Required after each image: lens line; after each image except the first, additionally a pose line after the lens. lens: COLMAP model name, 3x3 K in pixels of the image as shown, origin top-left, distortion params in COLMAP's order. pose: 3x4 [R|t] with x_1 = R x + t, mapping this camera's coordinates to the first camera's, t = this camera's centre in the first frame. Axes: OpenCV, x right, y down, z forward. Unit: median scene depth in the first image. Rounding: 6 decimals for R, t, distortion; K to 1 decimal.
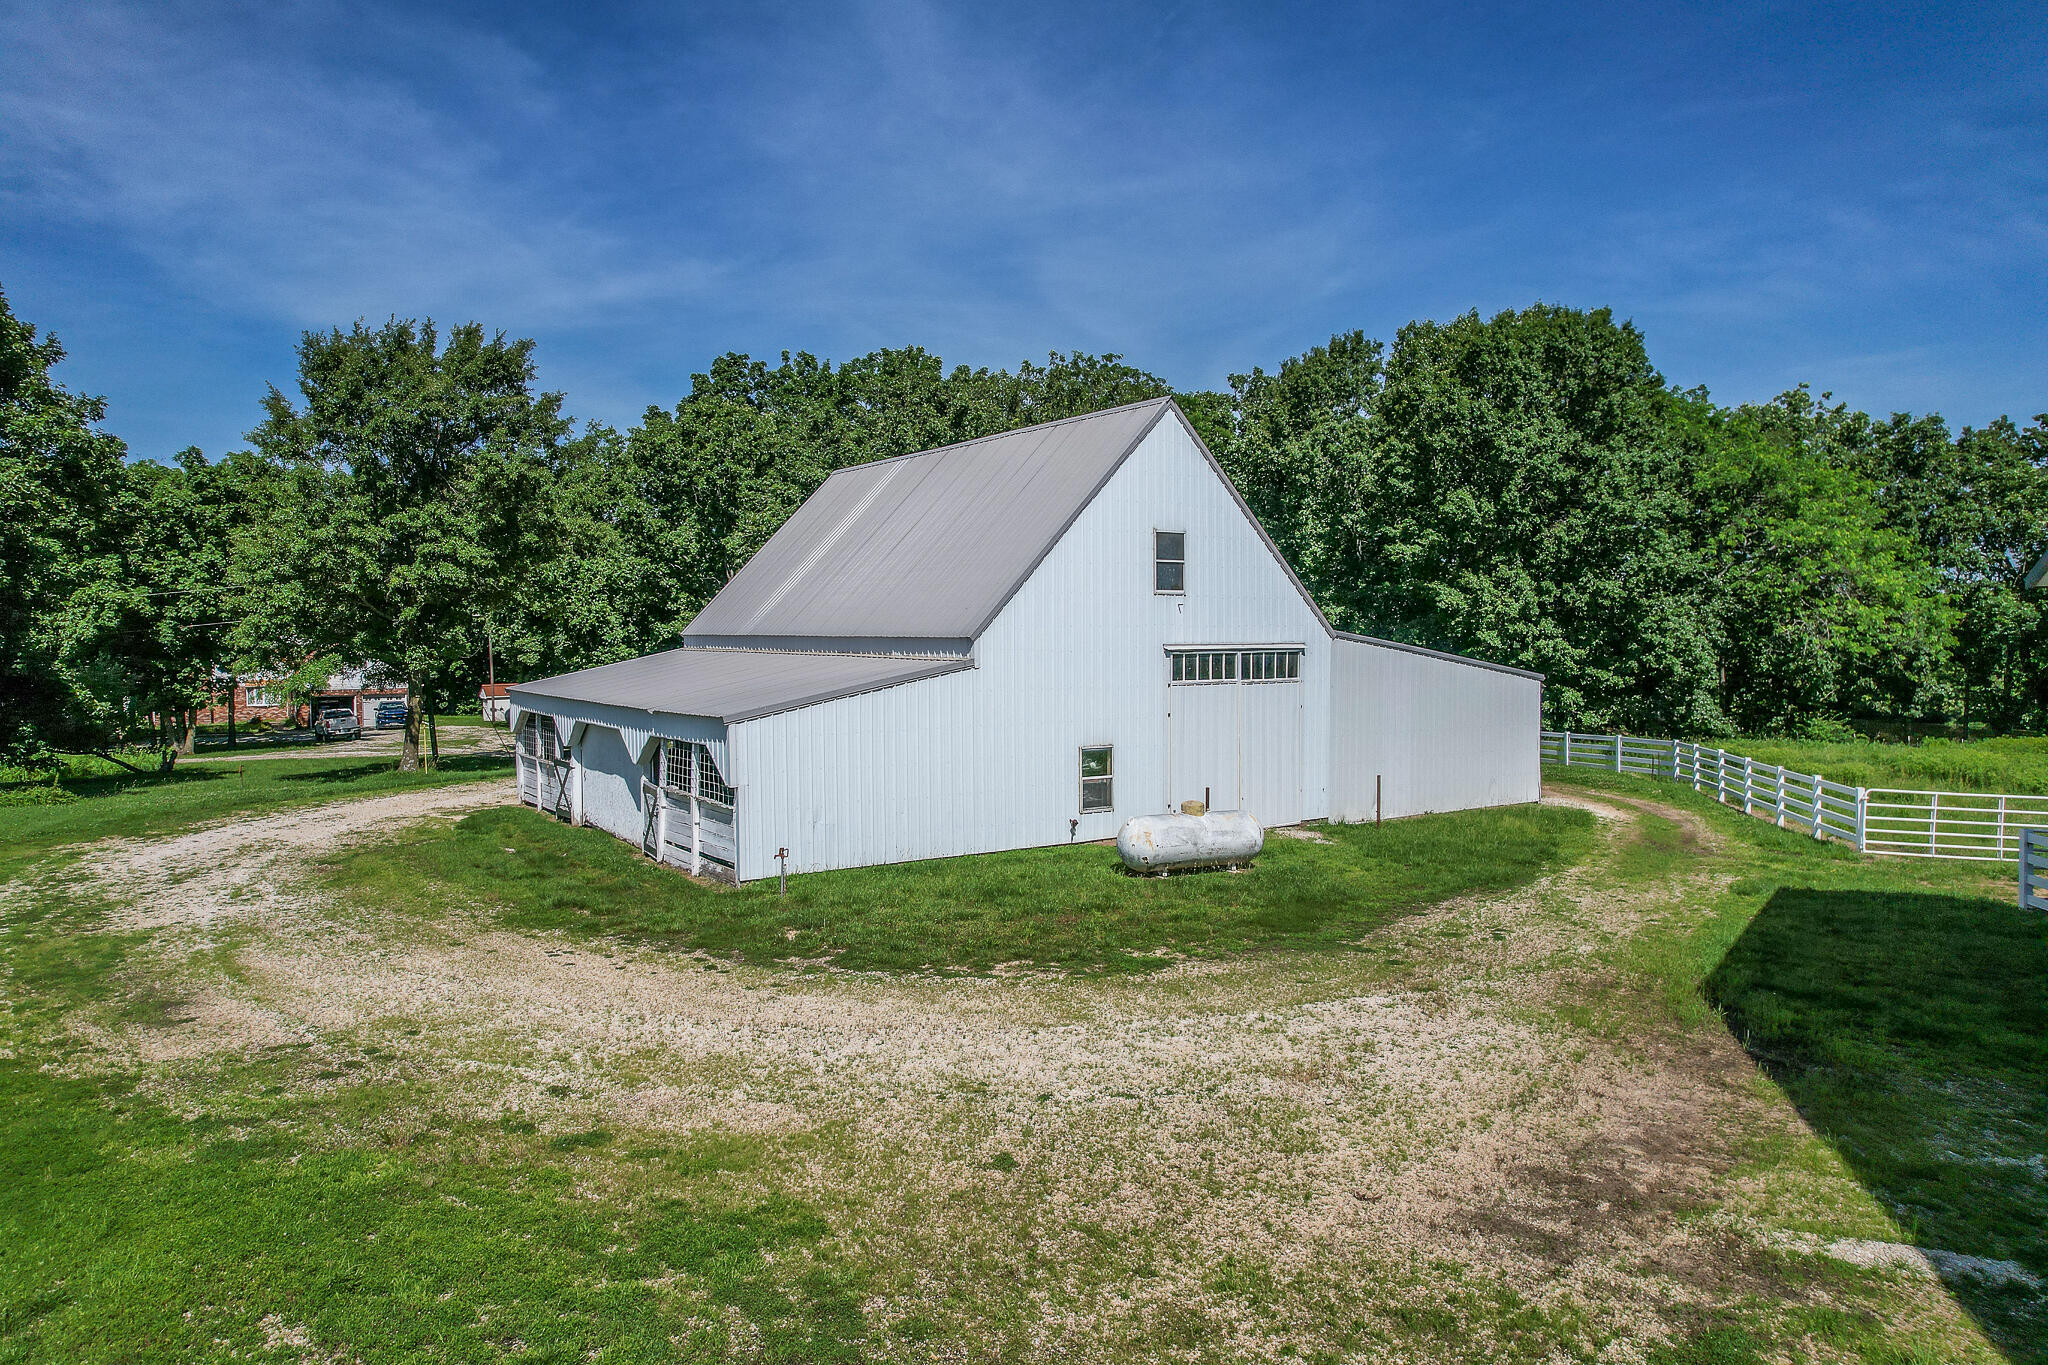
lens RADIAL K [[1308.9, 0, 1016.3], [0, 1308.9, 684.0], [0, 0, 1]] dist [-0.082076, 0.064657]
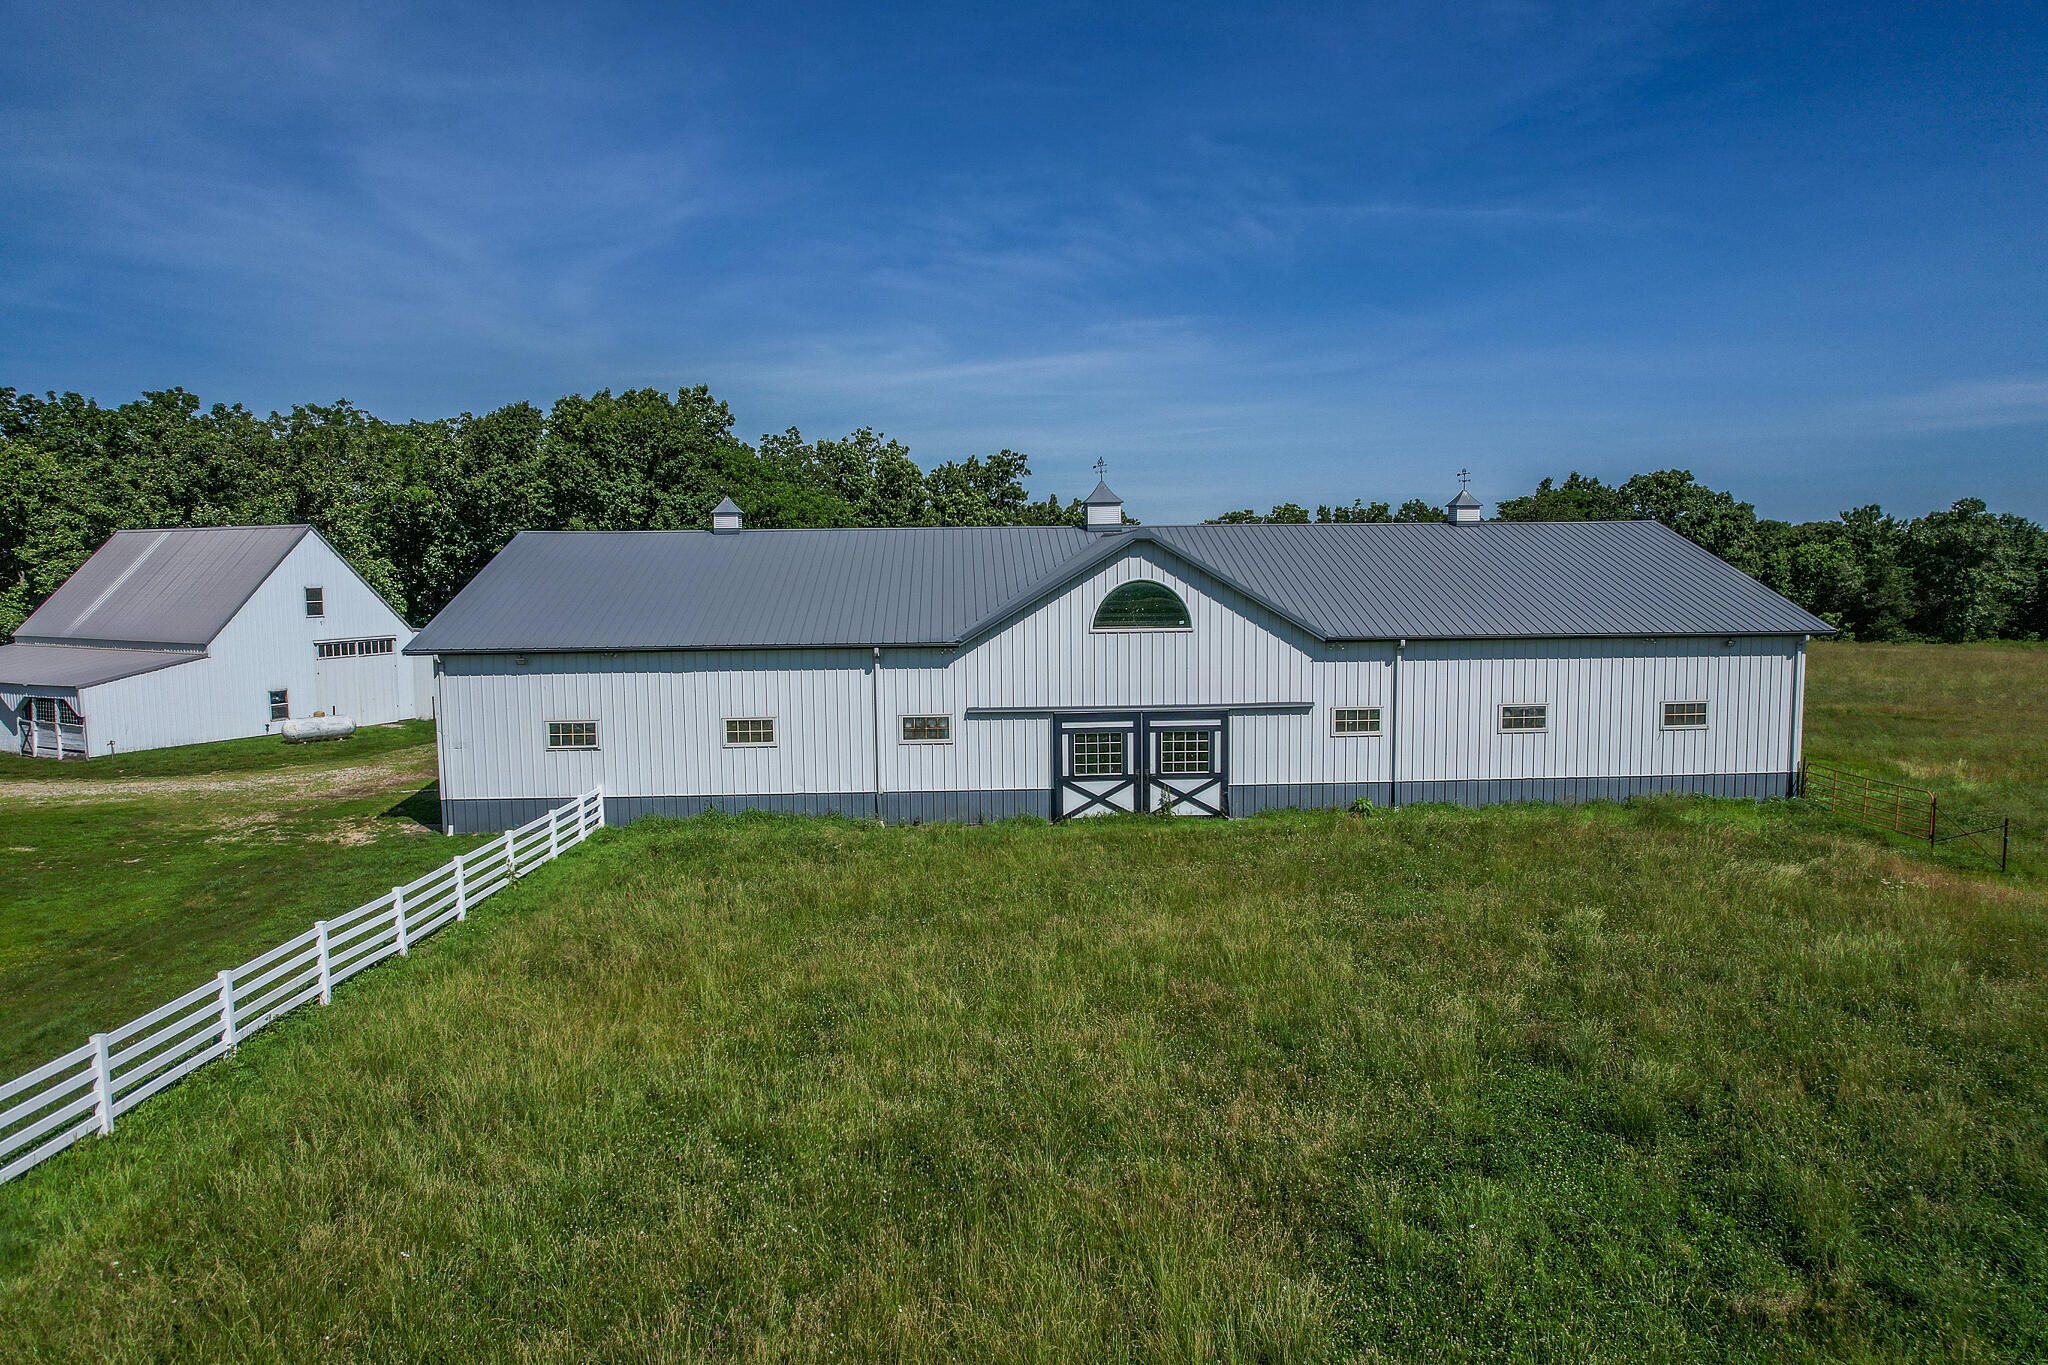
lens RADIAL K [[1312.4, 0, 1036.4], [0, 1312.4, 679.6], [0, 0, 1]] dist [-0.084436, 0.071608]
pose [[0.881747, -0.048850, 0.469186, 0.159788], [0.025055, 0.998069, 0.056830, -0.054744], [-0.471057, -0.038355, 0.881269, -1.364749]]
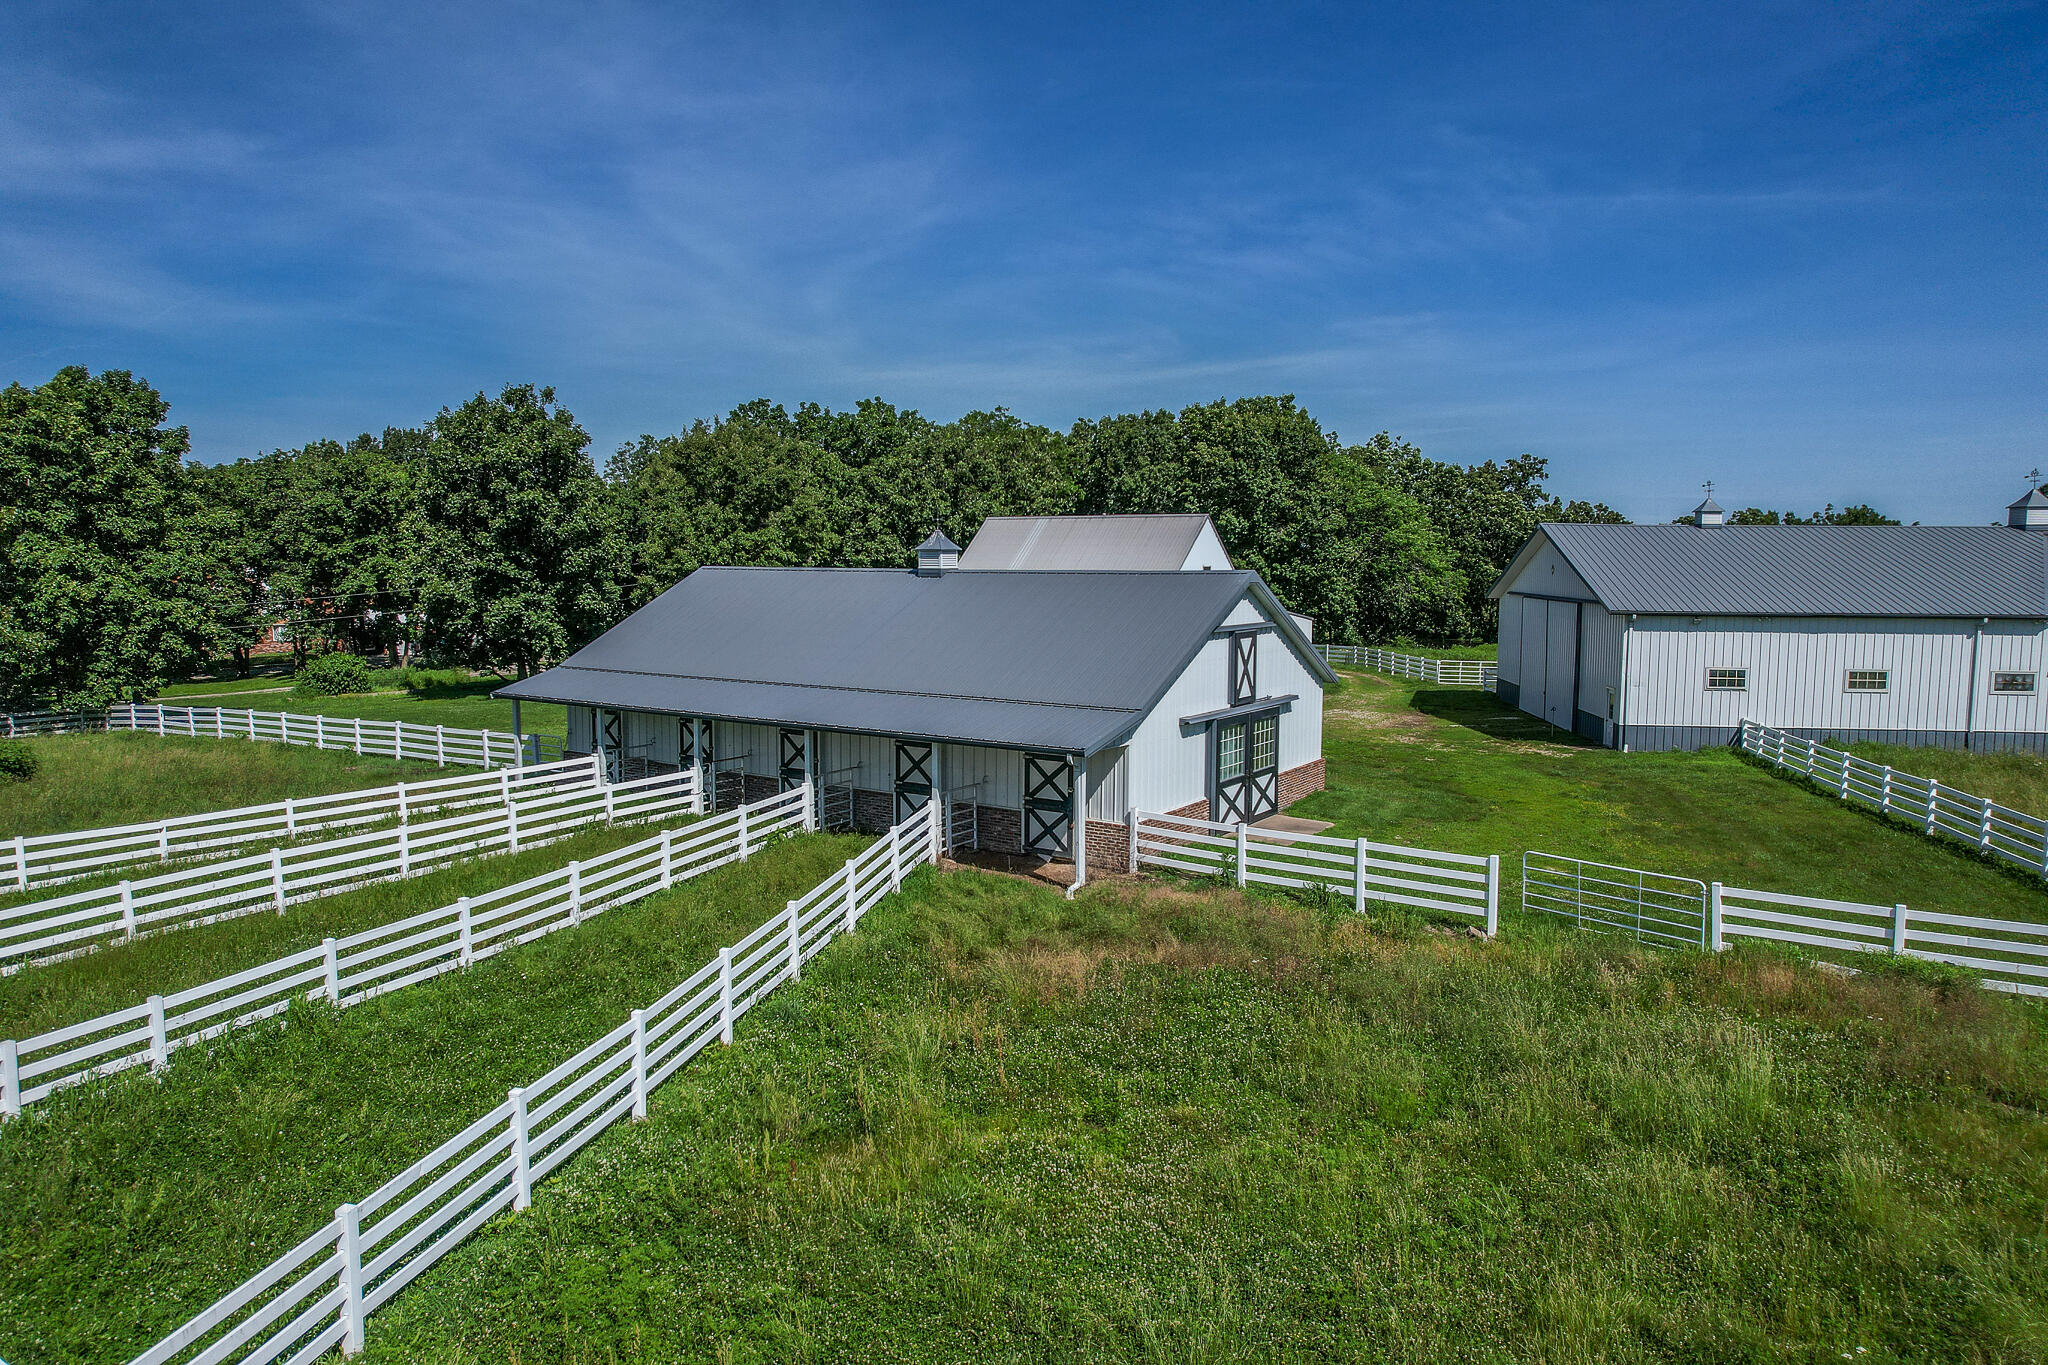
lens RADIAL K [[1312.4, 0, 1036.4], [0, 1312.4, 679.6], [0, 0, 1]] dist [-0.084436, 0.071608]
pose [[0.946978, -0.024914, 0.320330, -1.021665], [0.007724, 0.998466, 0.054822, -0.037101], [-0.321204, -0.049441, 0.945719, -1.302144]]
